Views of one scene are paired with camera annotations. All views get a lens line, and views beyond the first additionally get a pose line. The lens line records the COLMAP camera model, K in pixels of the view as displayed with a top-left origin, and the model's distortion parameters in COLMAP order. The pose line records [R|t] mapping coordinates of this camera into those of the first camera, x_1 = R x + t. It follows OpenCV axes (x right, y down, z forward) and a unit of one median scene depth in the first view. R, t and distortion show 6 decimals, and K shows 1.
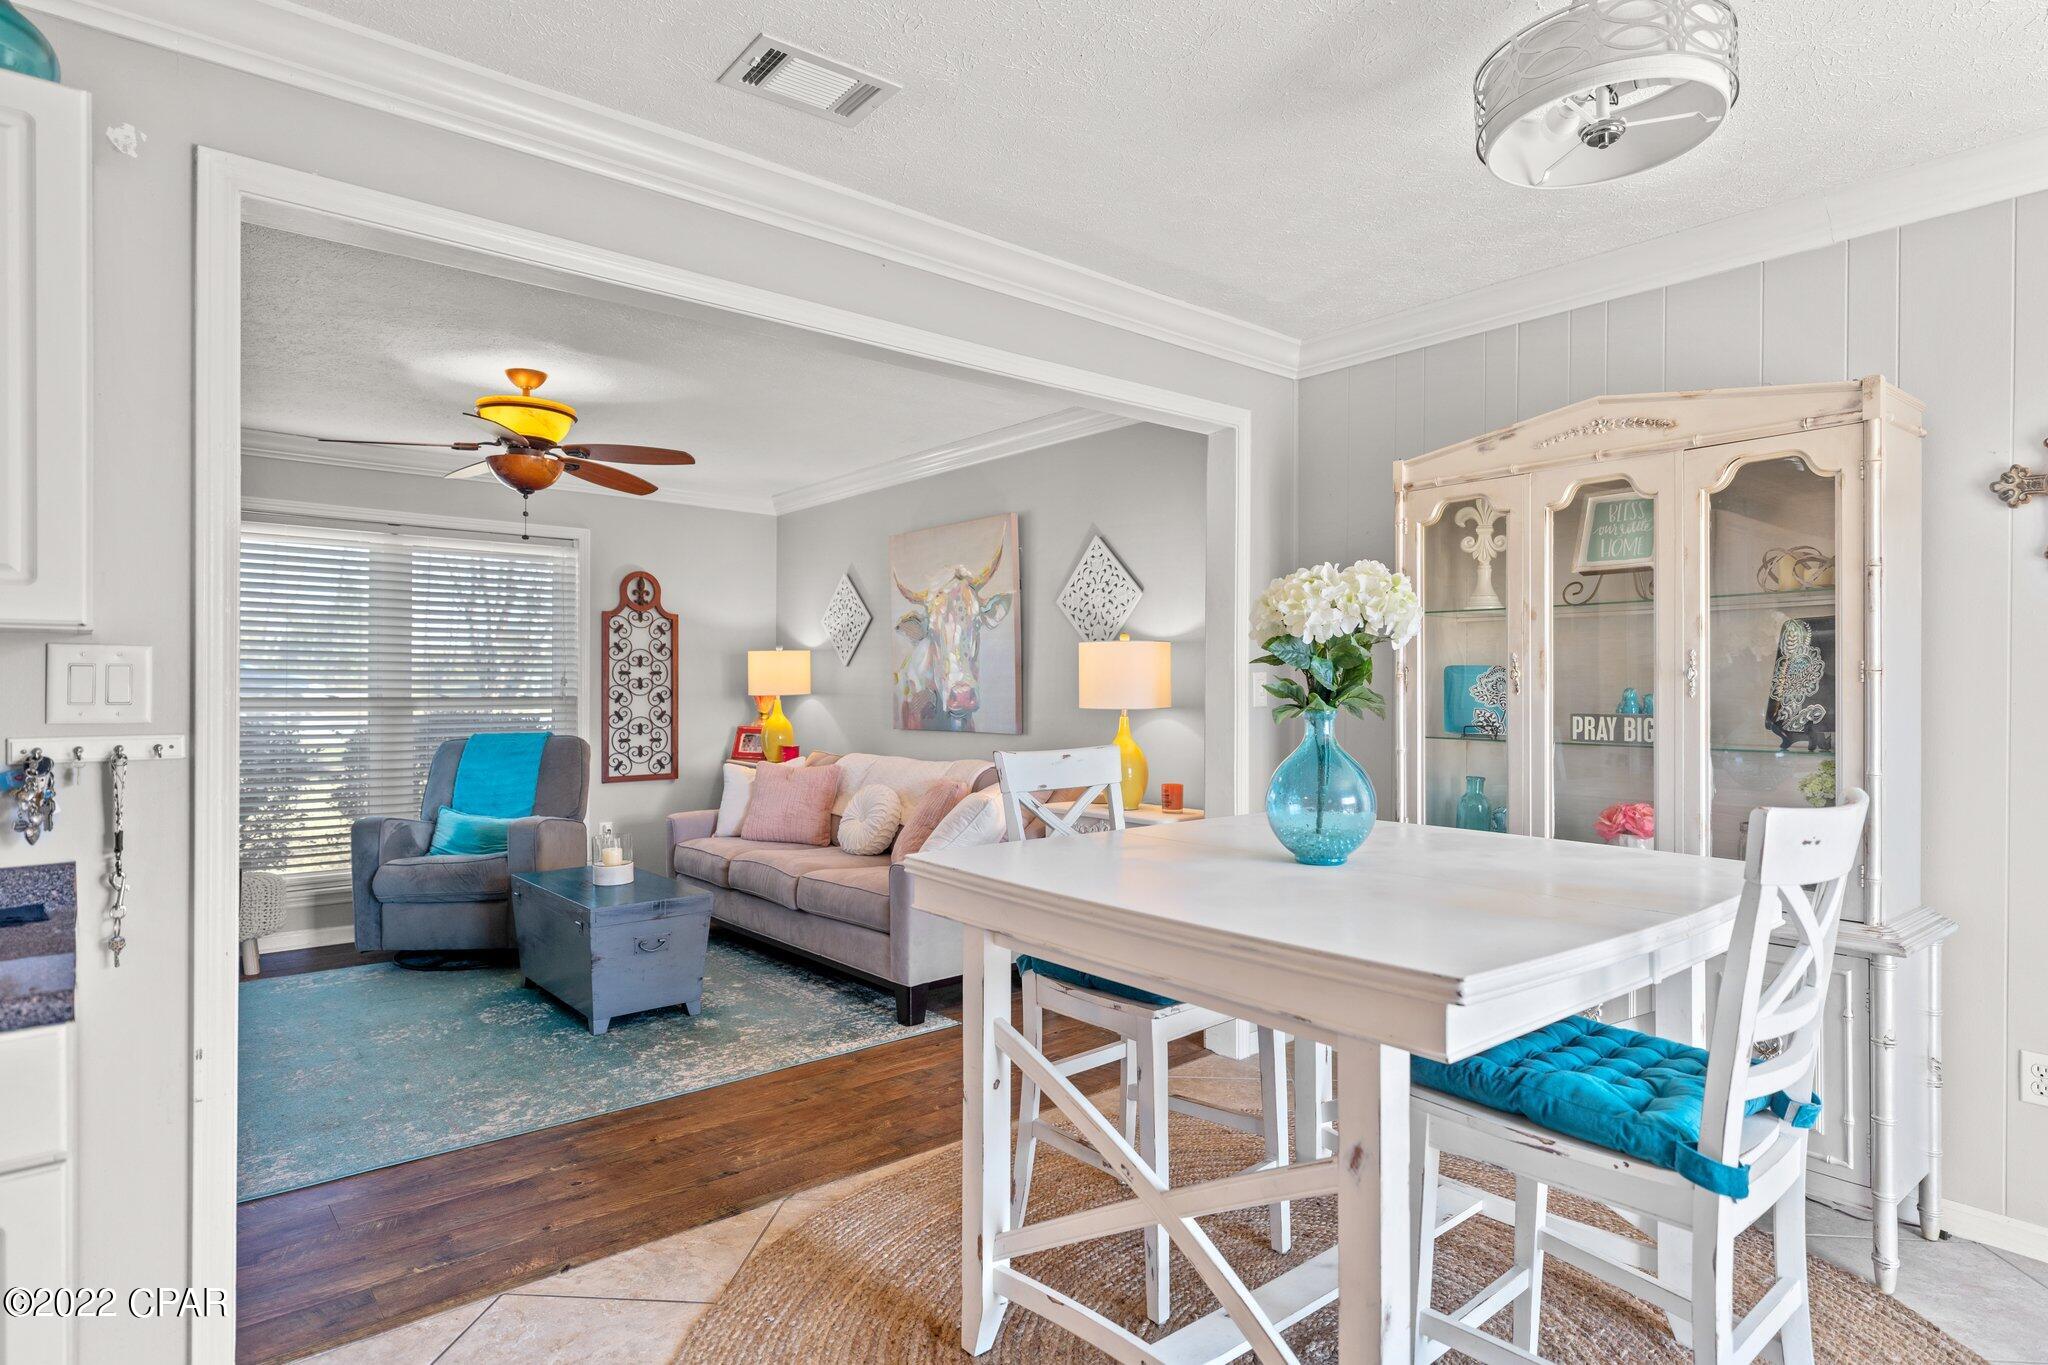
lens RADIAL K [[1113.8, 0, 1024.9], [0, 1113.8, 675.7], [0, 0, 1]] dist [0.006407, -0.003534]
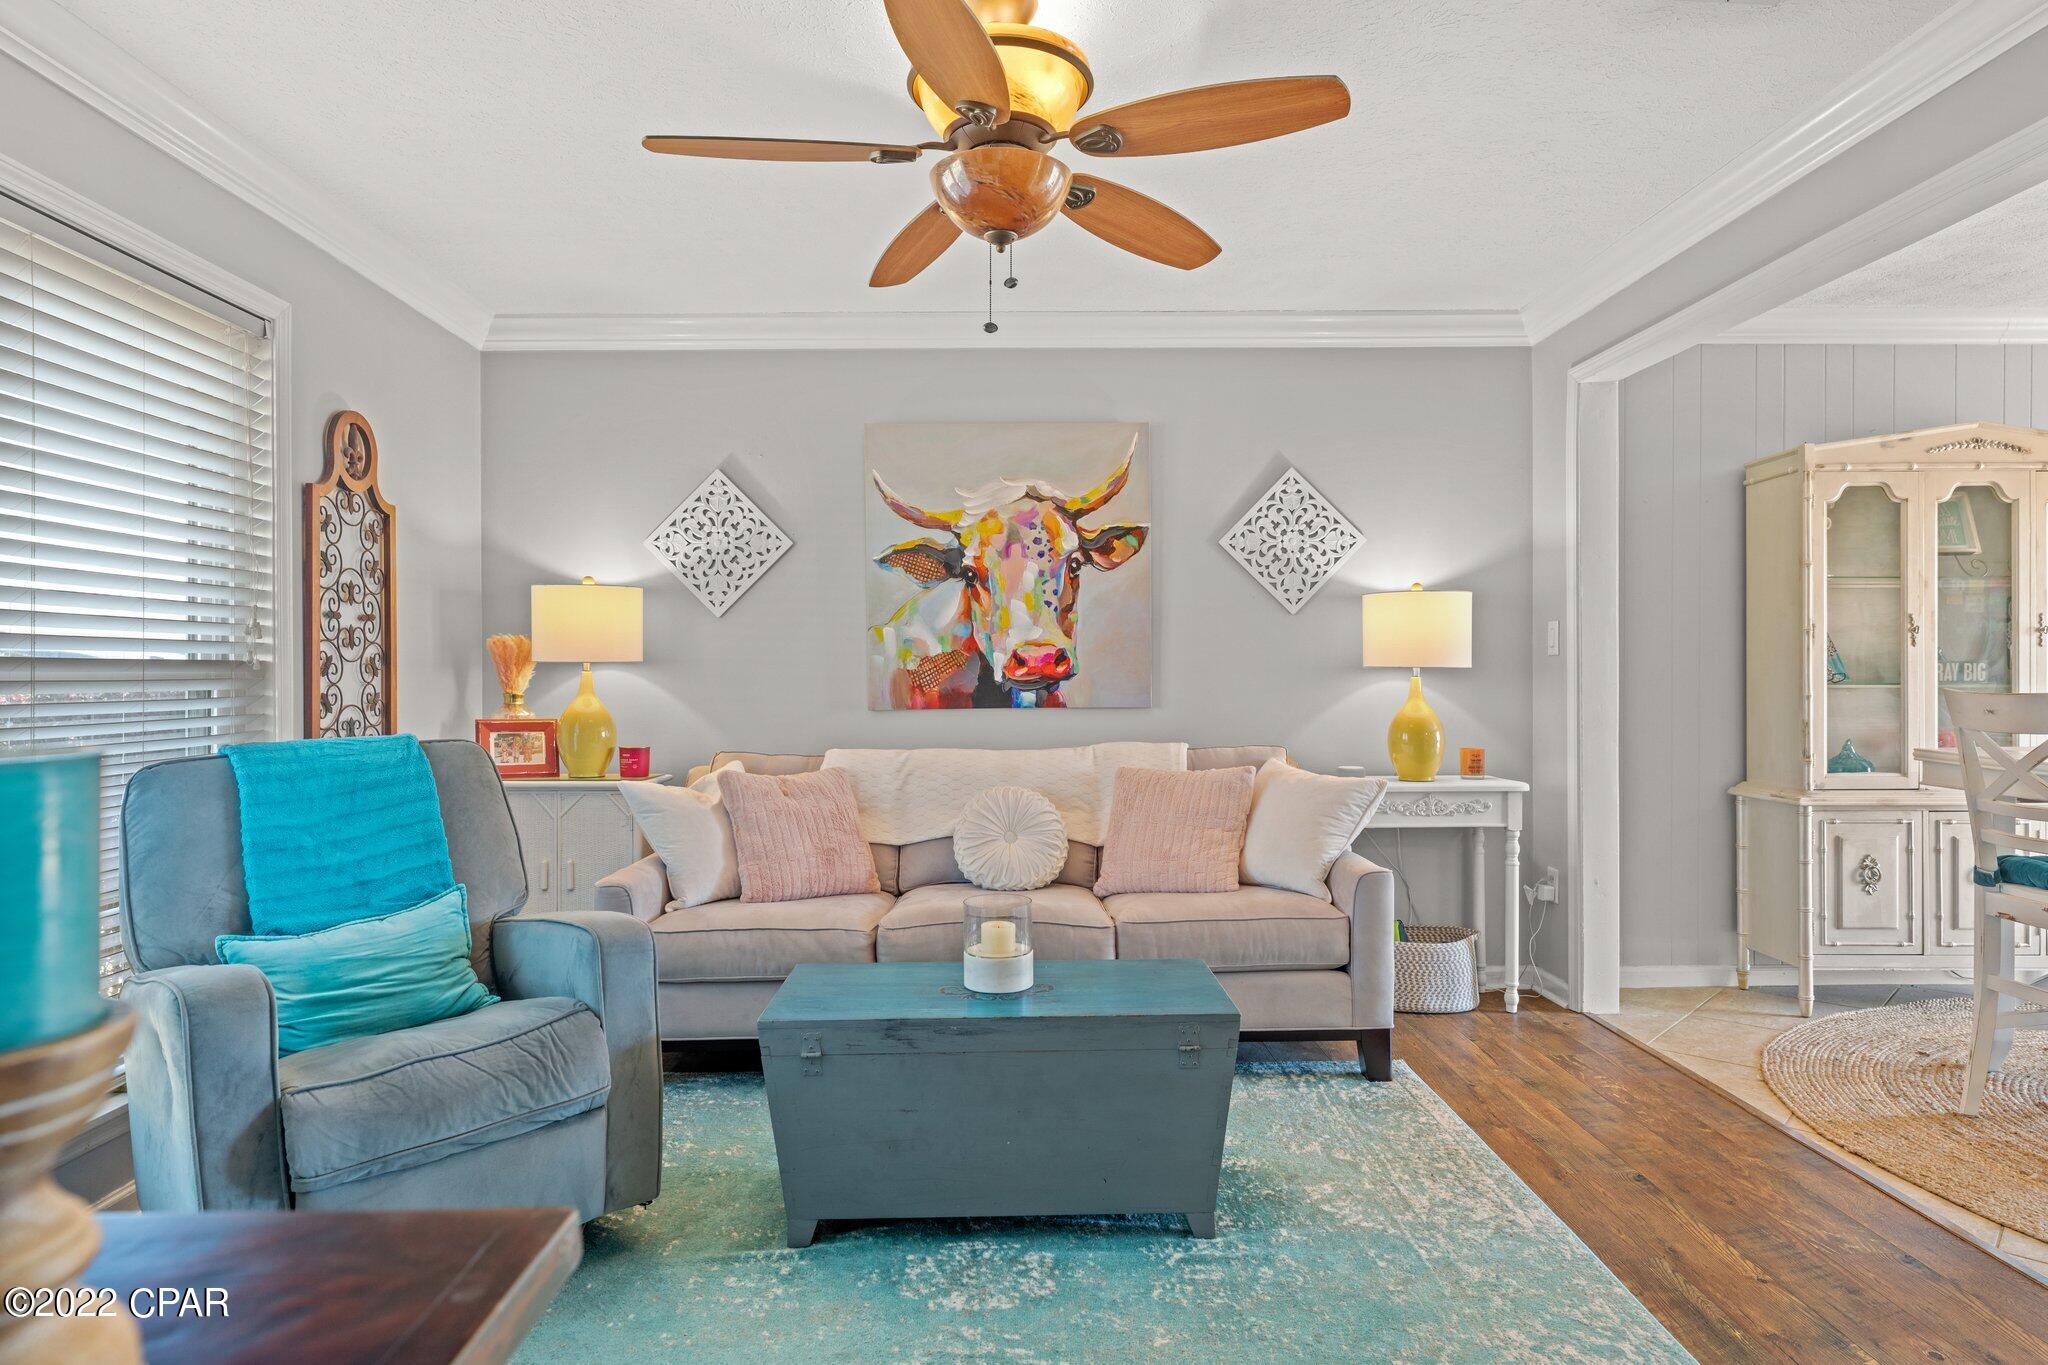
lens RADIAL K [[1203.1, 0, 1036.1], [0, 1203.1, 675.8], [0, 0, 1]] dist [0.002793, 0.000668]
pose [[0.626719, -0.005335, 0.779227, -0.801700], [-0.002621, 0.999956, 0.008953, 0.026049], [-0.779241, -0.007653, 0.626678, 0.598104]]
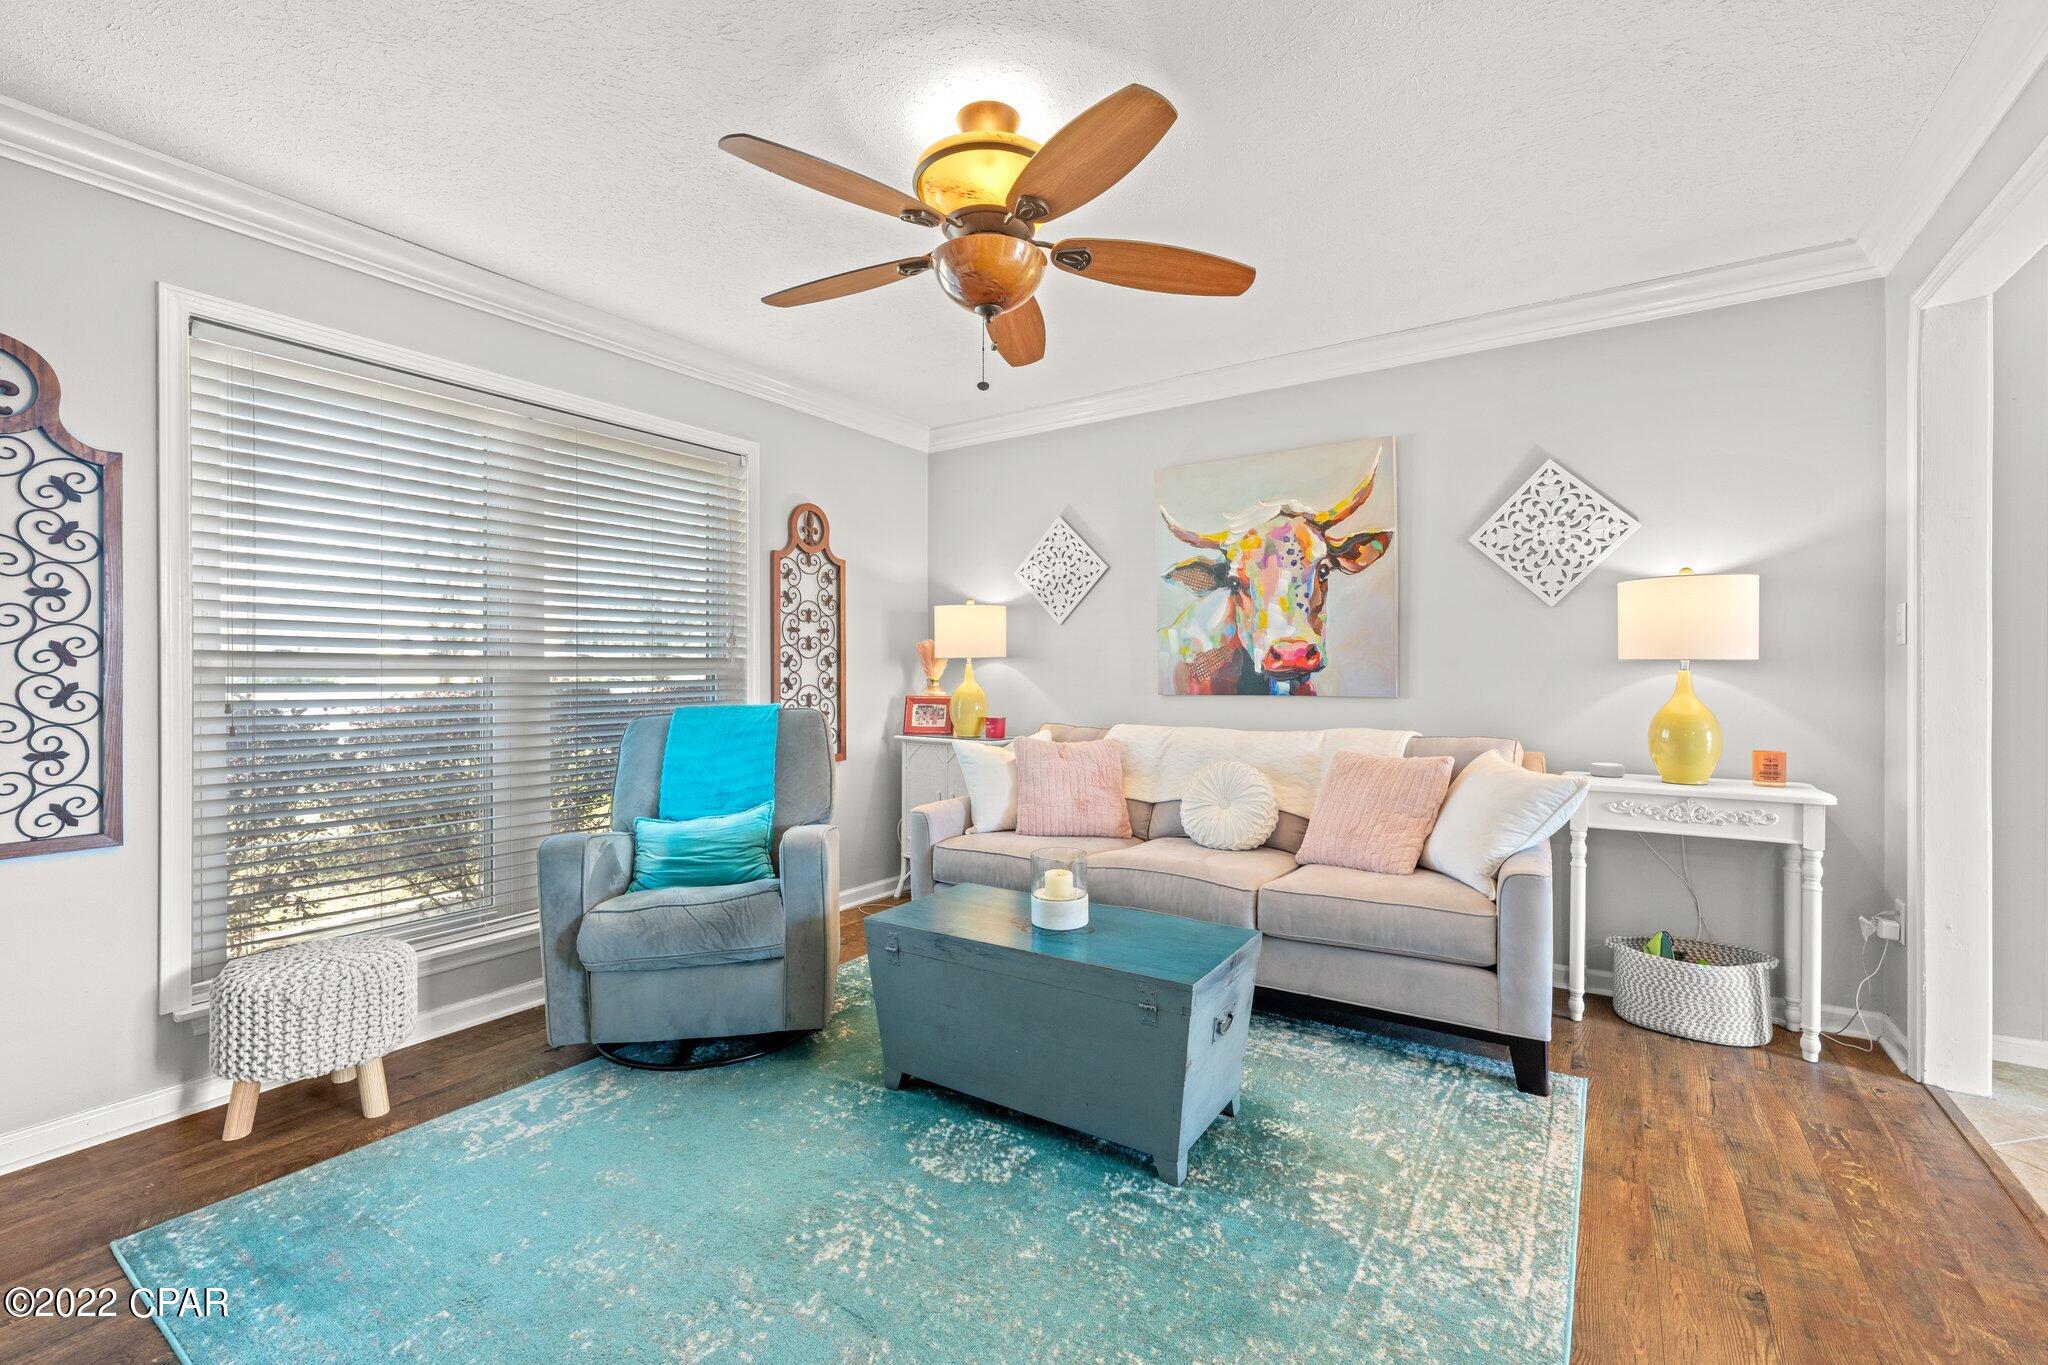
lens RADIAL K [[881.7, 0, 1020.8], [0, 881.7, 672.3], [0, 0, 1]] dist [-0.000806, -0.001085]
pose [[0.960737, -0.005437, 0.277408, -0.525562], [0.001326, 0.999887, 0.015004, 0.026009], [-0.277458, -0.014047, 0.960635, 0.485826]]
